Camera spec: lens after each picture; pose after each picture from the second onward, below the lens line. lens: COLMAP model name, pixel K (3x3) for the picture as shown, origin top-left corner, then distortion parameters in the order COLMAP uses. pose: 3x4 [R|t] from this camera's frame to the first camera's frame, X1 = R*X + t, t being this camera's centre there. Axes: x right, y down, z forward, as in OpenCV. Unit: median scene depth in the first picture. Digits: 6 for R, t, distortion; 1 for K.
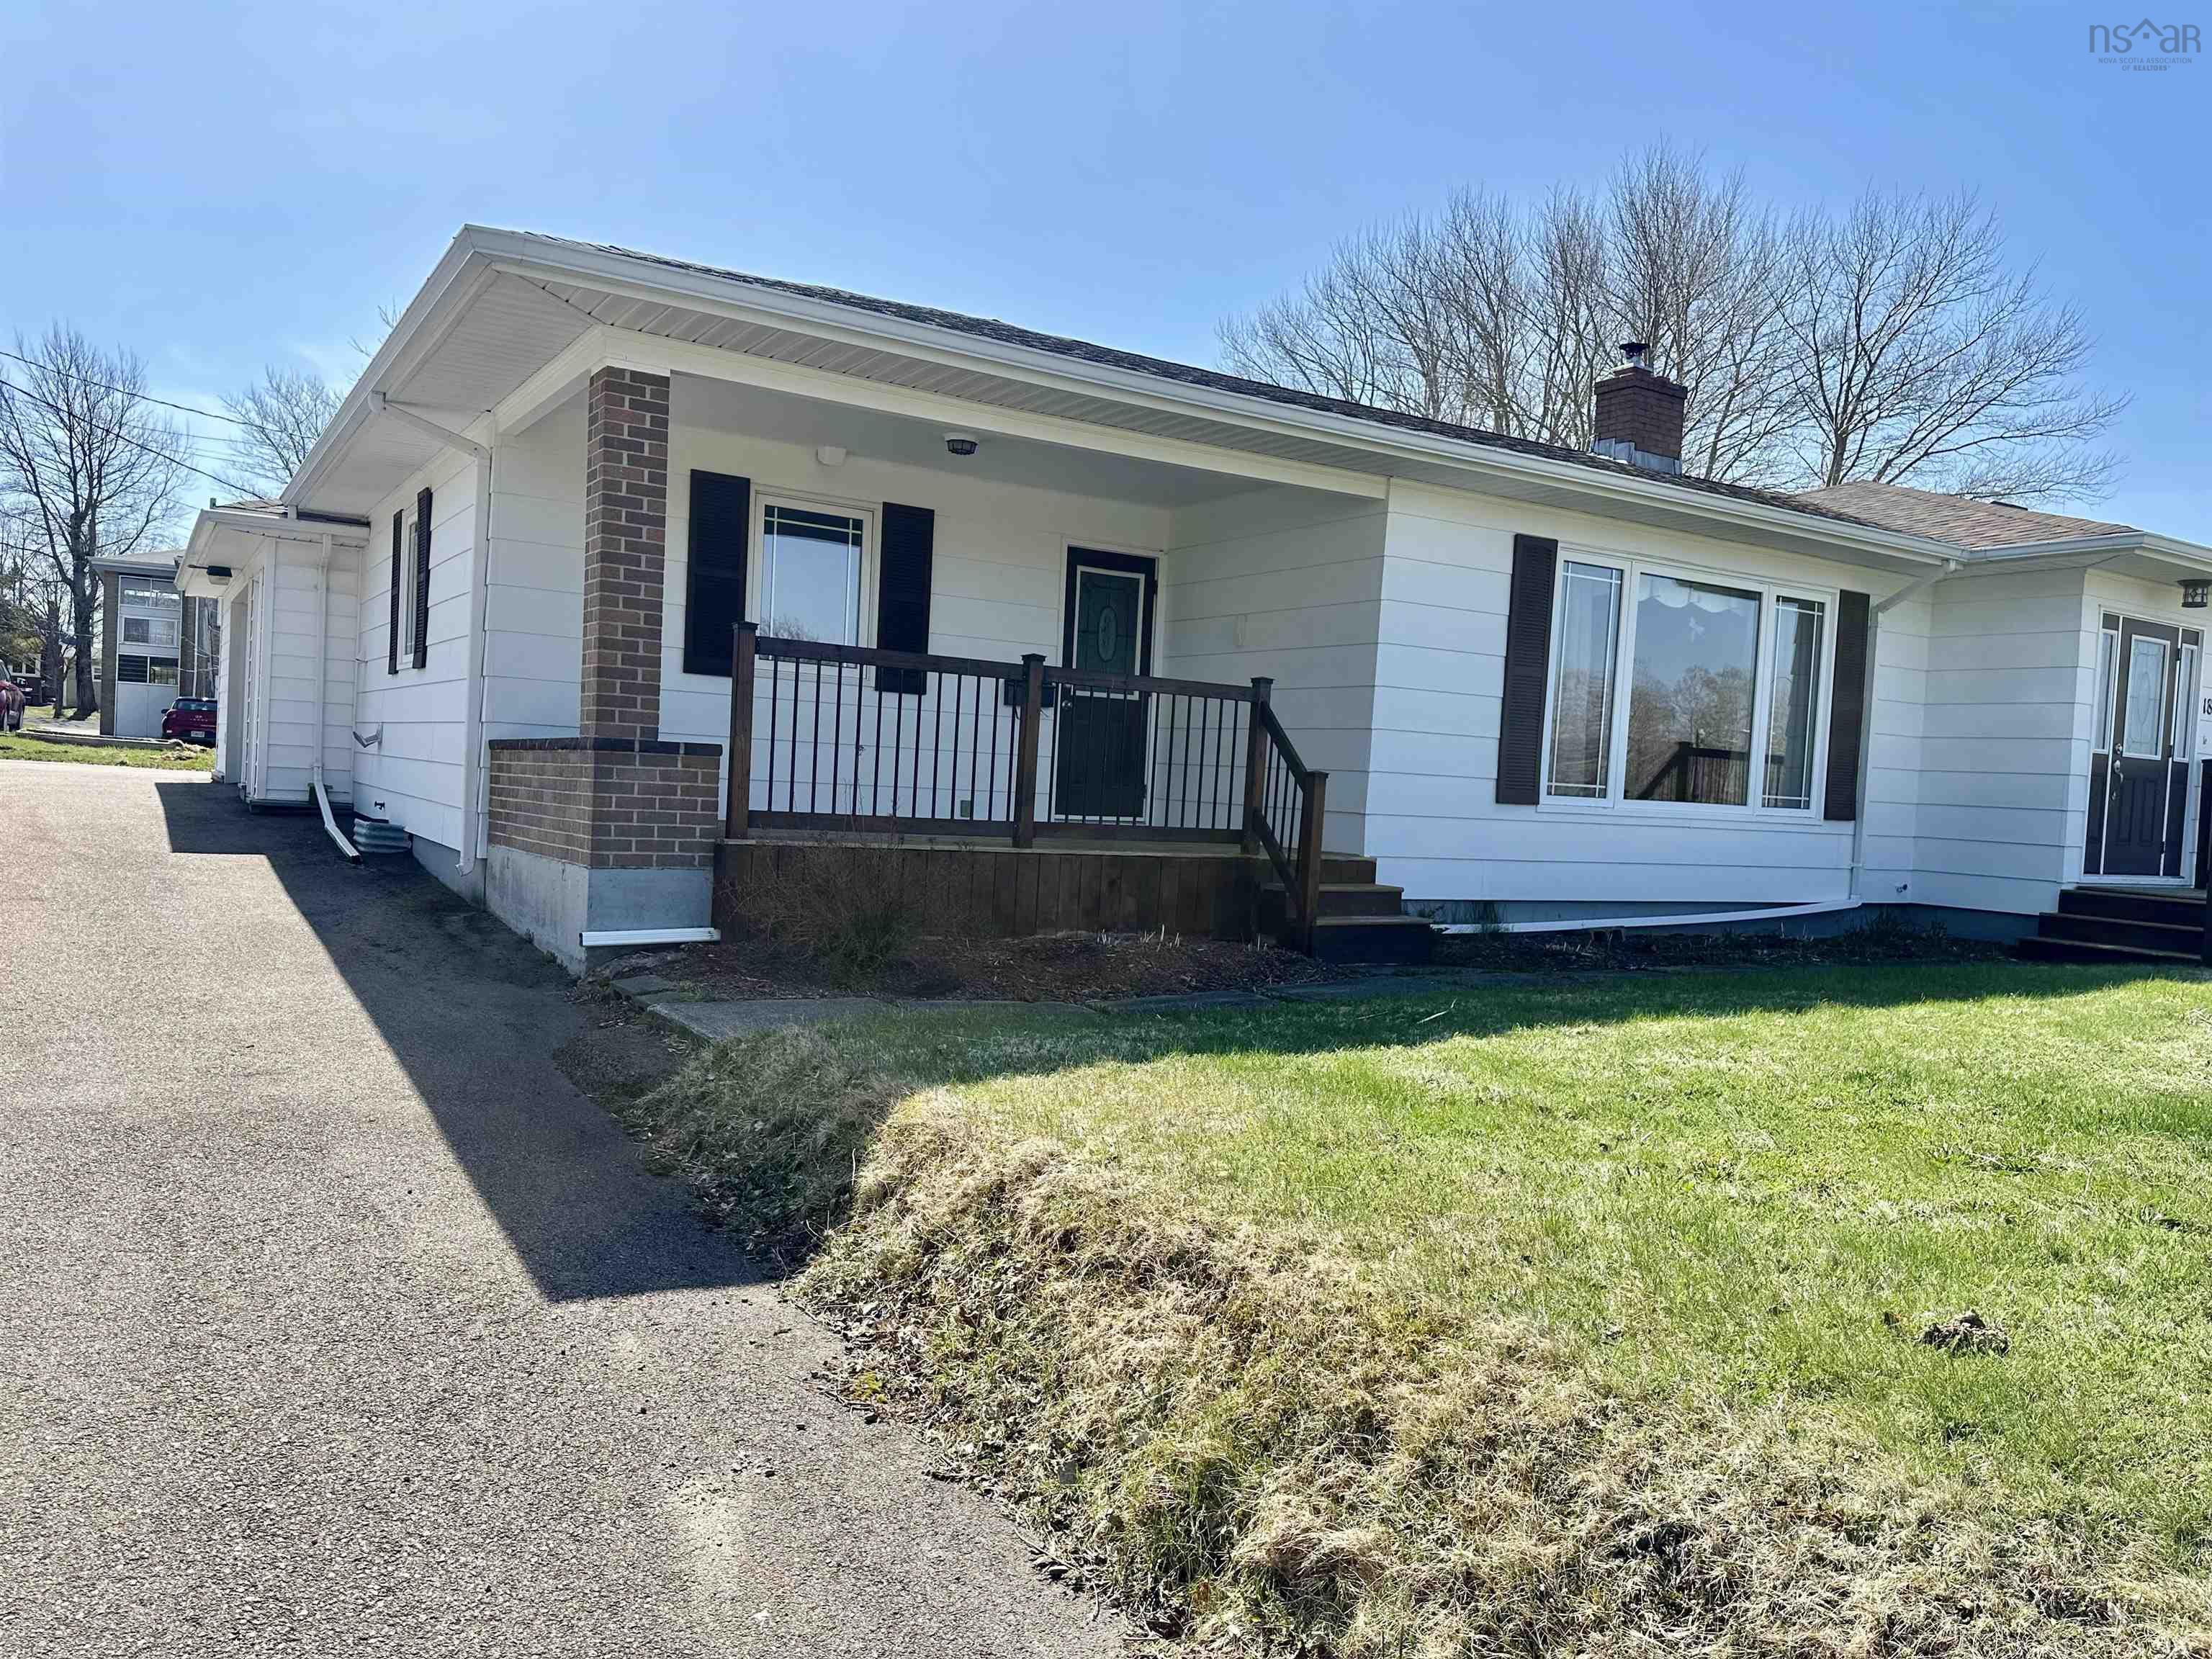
lens RADIAL K [[1537.7, 0, 1078.5], [0, 1537.7, 831.7], [0, 0, 1]] dist [0.149037, -0.217994]
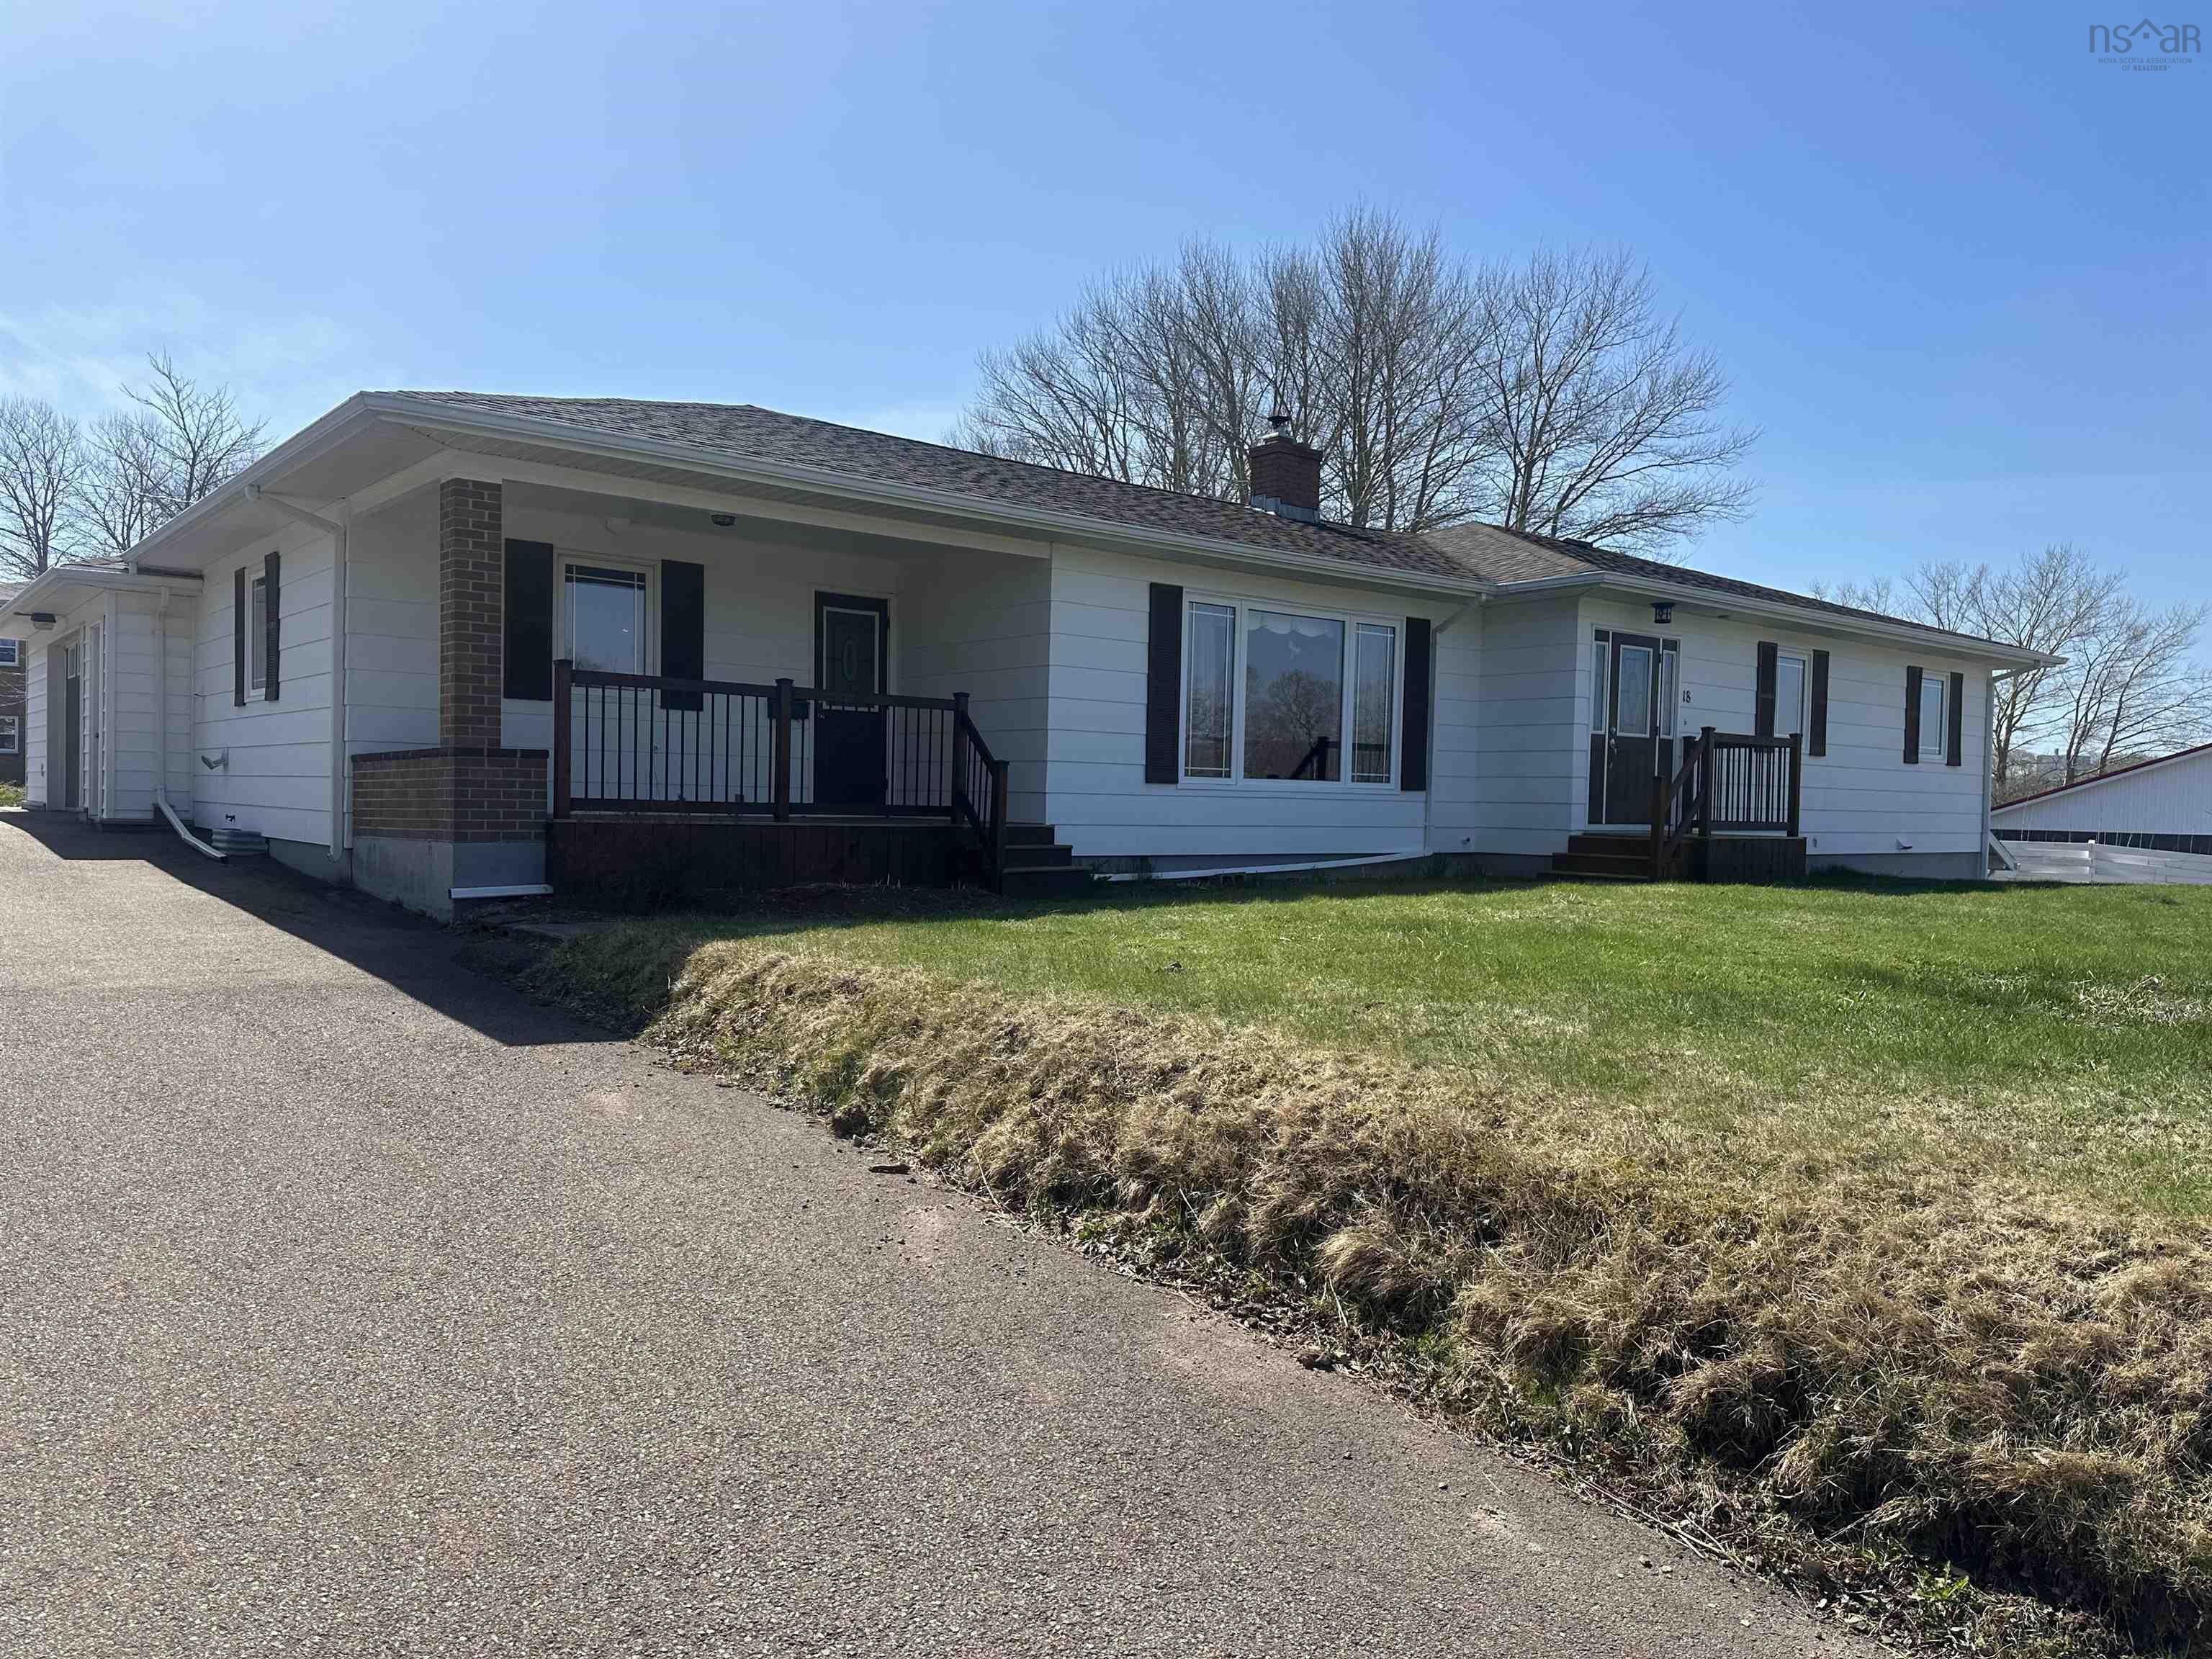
lens RADIAL K [[1537.7, 0, 1078.5], [0, 1537.7, 831.7], [0, 0, 1]] dist [0.149037, -0.217994]
pose [[0.990221, -0.036197, 0.134728, 0.033631], [0.037473, 0.999273, -0.006947, 0.033169], [-0.134379, 0.011928, 0.990858, -0.328396]]
